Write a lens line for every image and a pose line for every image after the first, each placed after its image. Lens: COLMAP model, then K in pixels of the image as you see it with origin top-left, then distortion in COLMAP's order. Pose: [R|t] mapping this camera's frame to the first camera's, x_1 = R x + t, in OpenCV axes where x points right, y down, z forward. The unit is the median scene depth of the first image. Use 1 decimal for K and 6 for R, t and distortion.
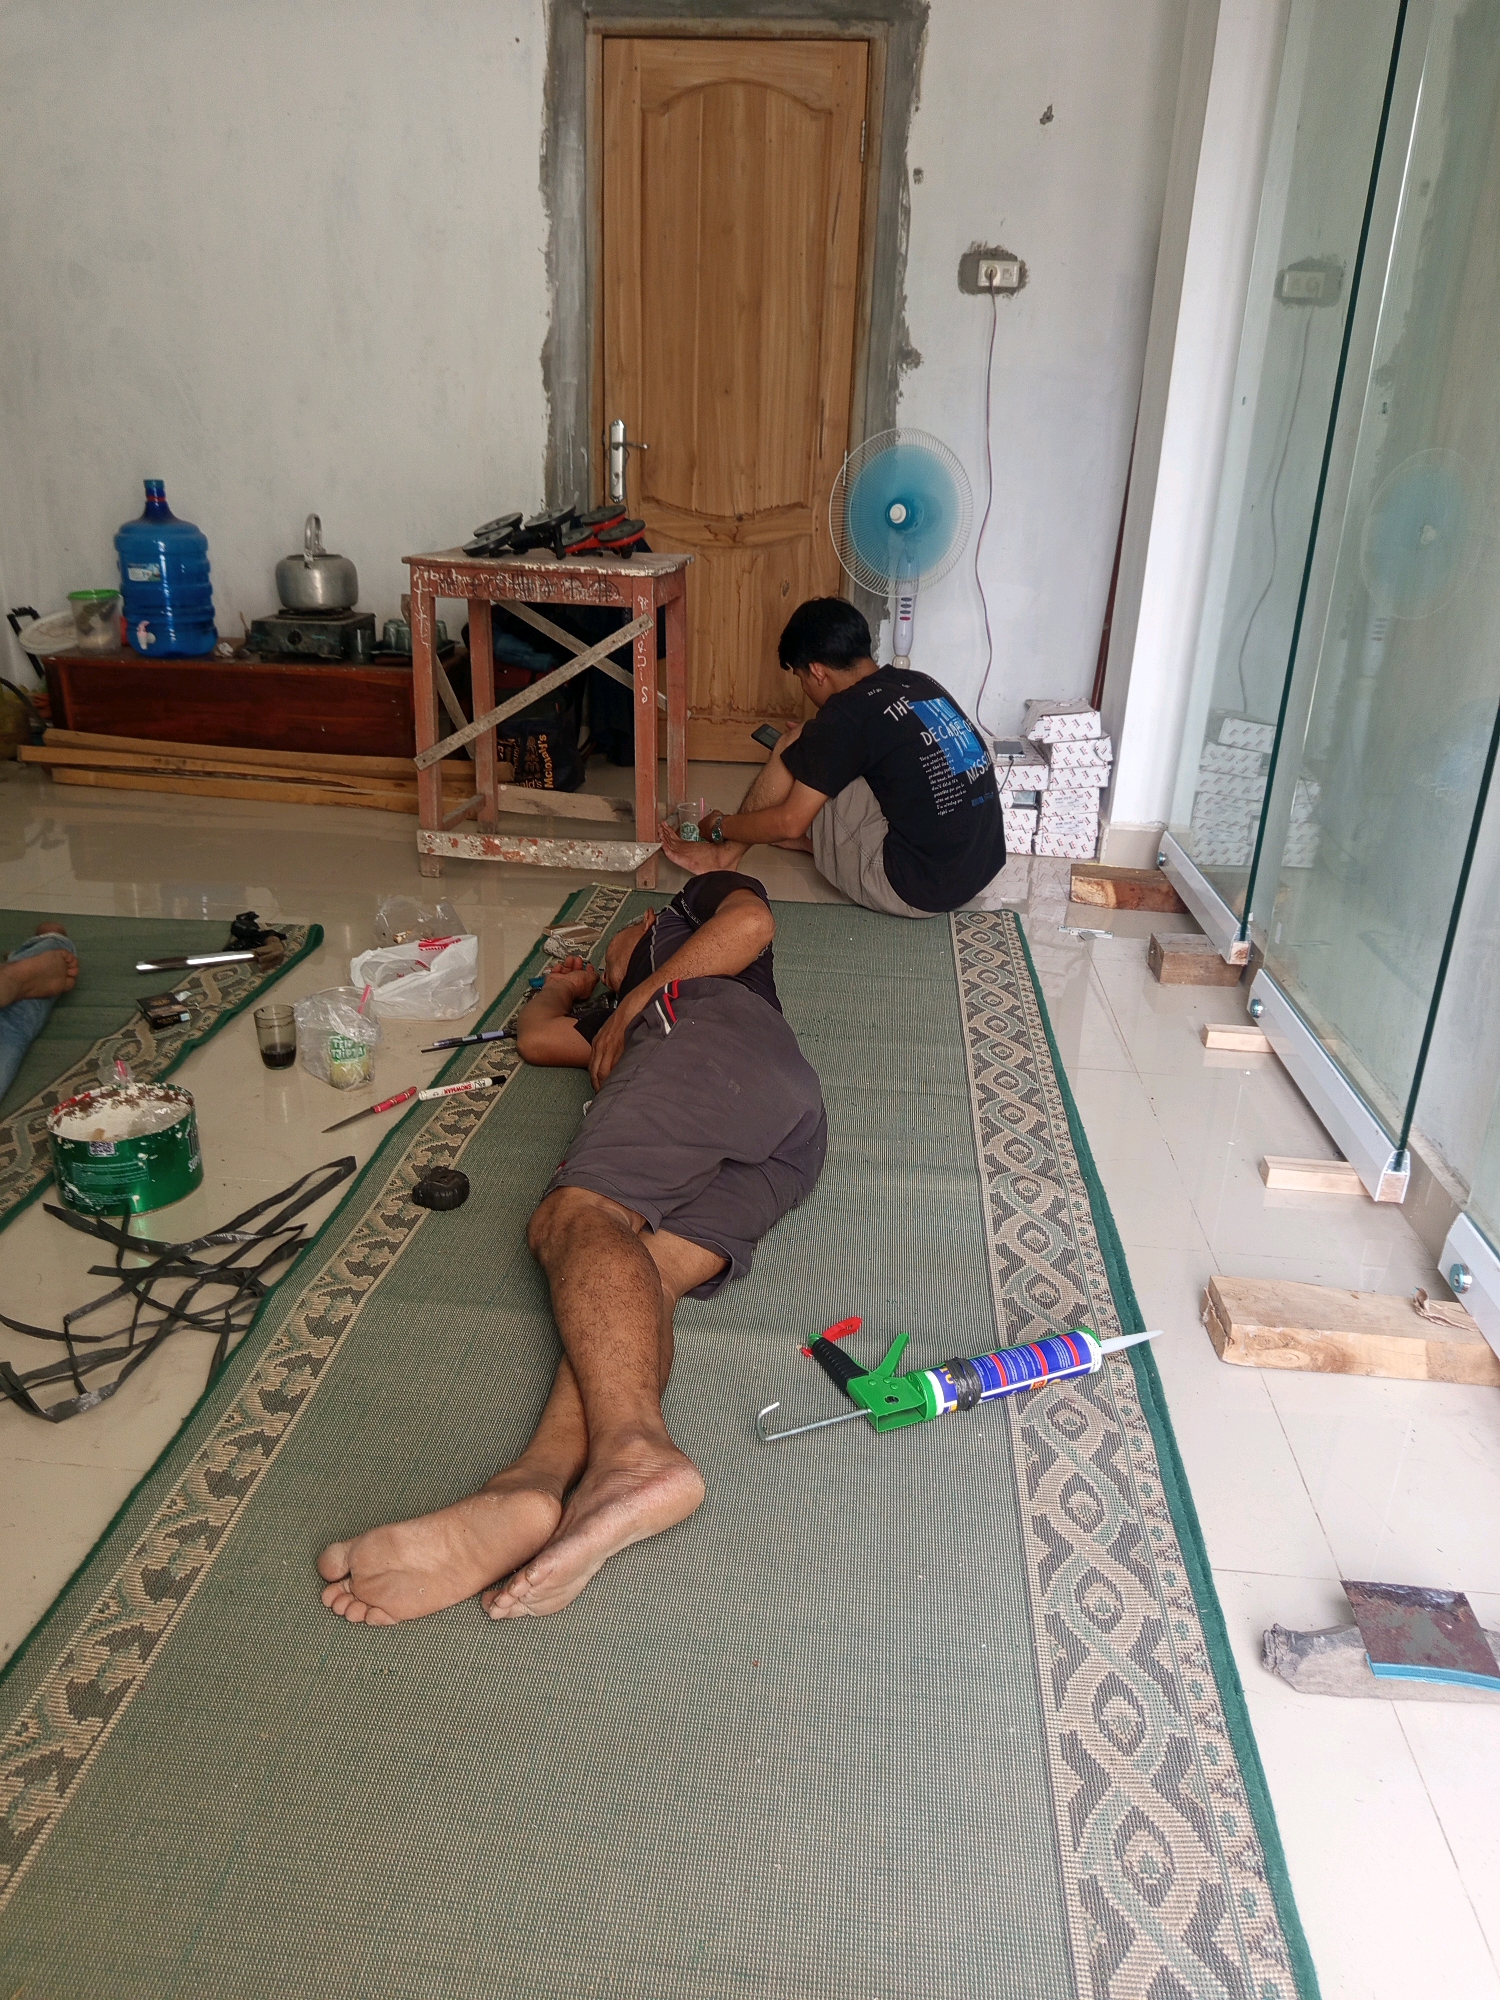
lens RADIAL K [[1467.1, 0, 815.5], [0, 1467.1, 1011.6], [0, 0, 1]] dist [0.041003, -0.074917]
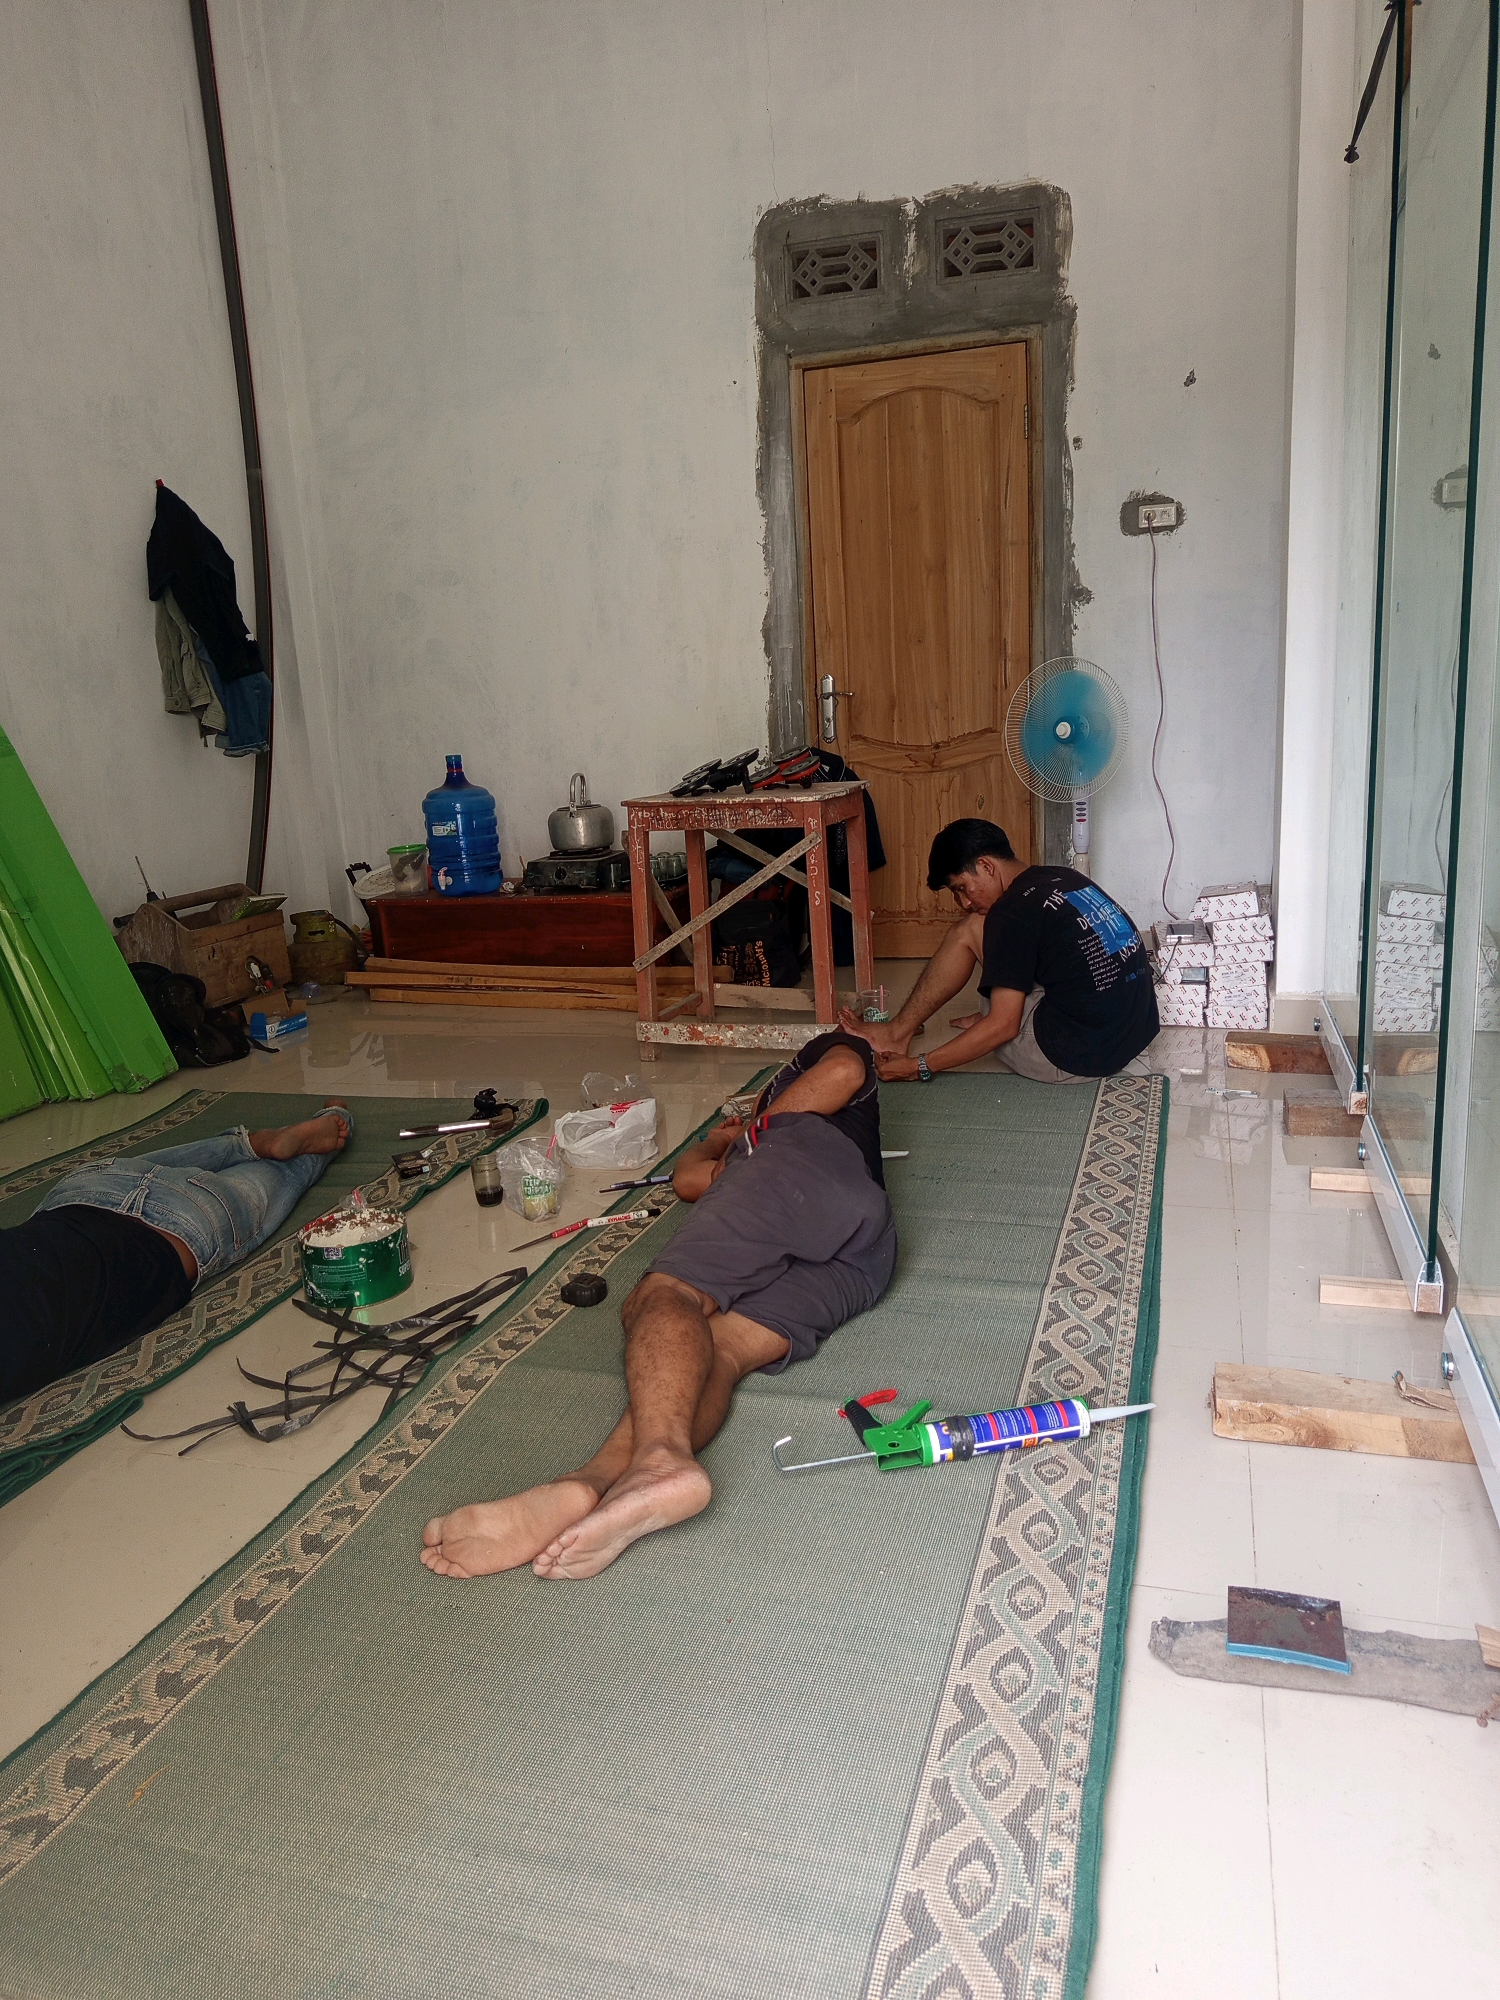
lens RADIAL K [[1467.1, 0, 799.5], [0, 1467.1, 1012.5], [0, 0, 1]] dist [0.041003, -0.074917]
pose [[0.972846, -0.040956, -0.227799, 0.171610], [0.007085, 0.989028, -0.147560, 0.059632], [0.231343, 0.141940, 0.962462, -0.144145]]
